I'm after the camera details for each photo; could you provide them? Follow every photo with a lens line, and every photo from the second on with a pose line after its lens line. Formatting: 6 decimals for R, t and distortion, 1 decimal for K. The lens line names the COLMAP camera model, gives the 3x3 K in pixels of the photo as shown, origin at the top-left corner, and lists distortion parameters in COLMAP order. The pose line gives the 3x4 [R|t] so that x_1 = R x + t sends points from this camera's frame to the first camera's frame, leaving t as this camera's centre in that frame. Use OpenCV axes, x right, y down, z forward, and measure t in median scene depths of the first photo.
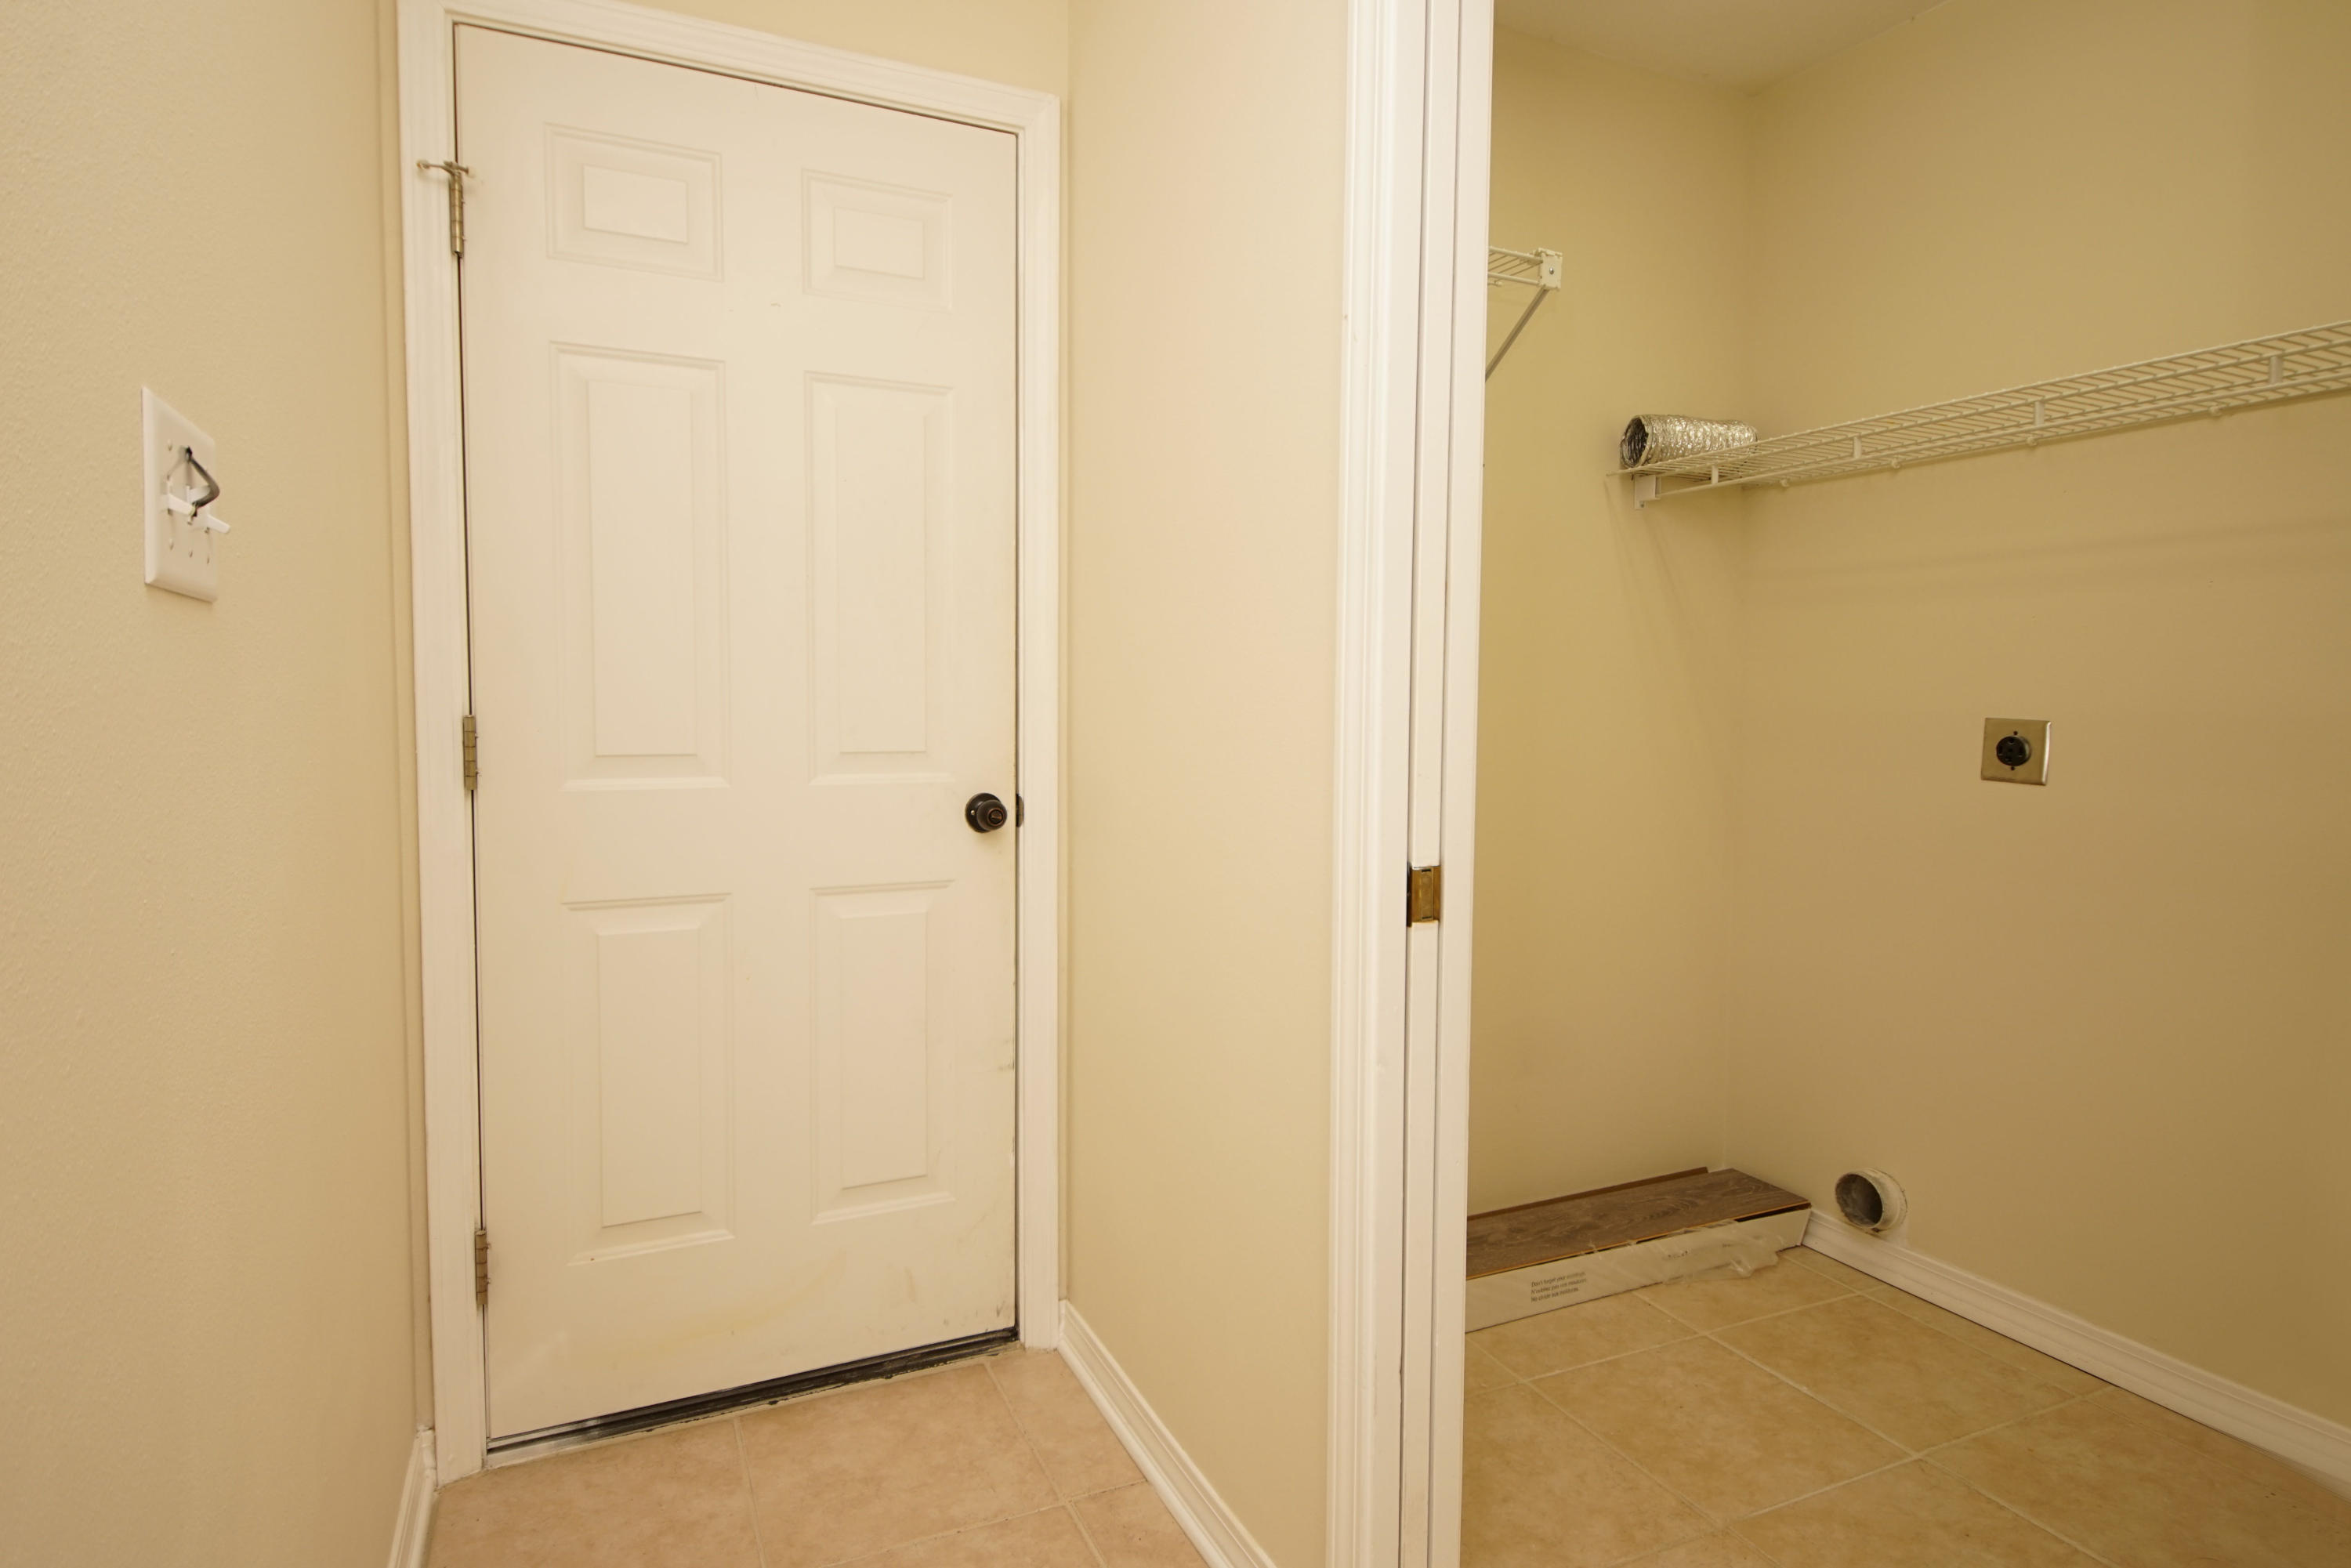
lens RADIAL K [[1259.3, 0, 1156.5], [0, 1259.3, 763.9], [0, 0, 1]] dist [0.040010, -0.039161]
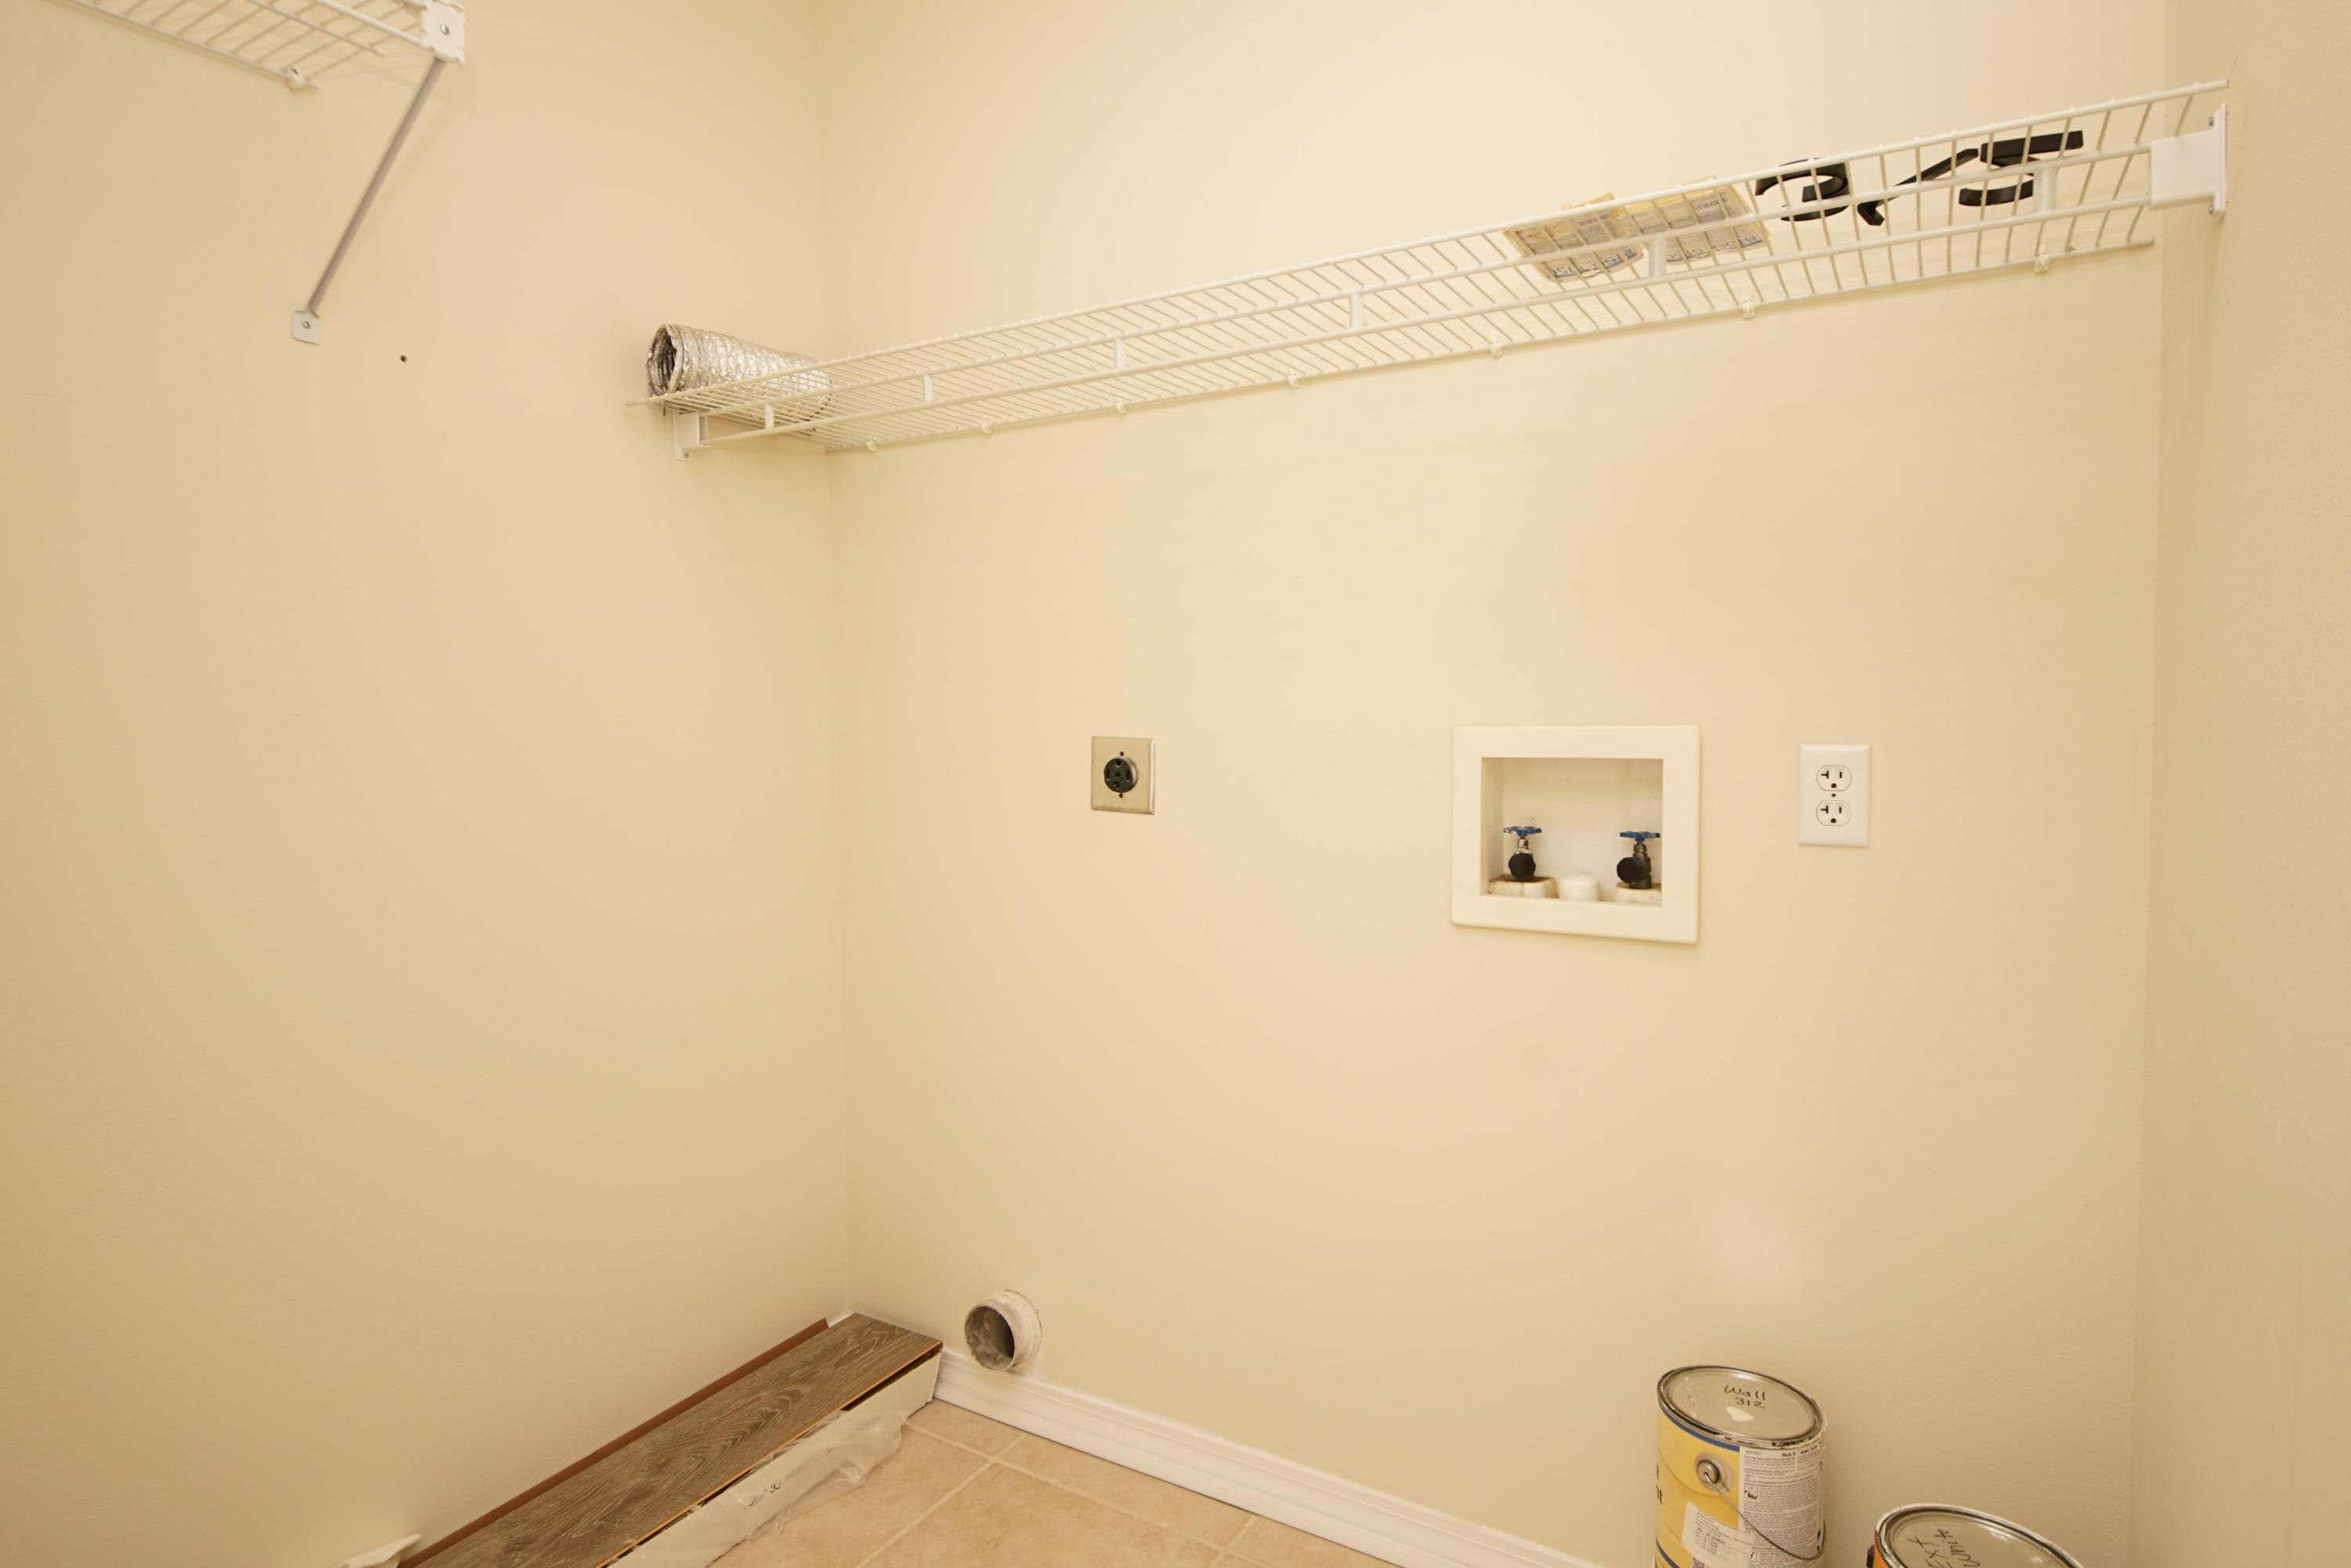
lens RADIAL K [[1259.3, 0, 1156.5], [0, 1259.3, 763.9], [0, 0, 1]] dist [0.040010, -0.039161]
pose [[0.827373, -0.042469, 0.560046, 0.205294], [0.047195, 0.998868, 0.006022, -0.019544], [-0.559667, 0.021449, 0.828440, 0.267803]]
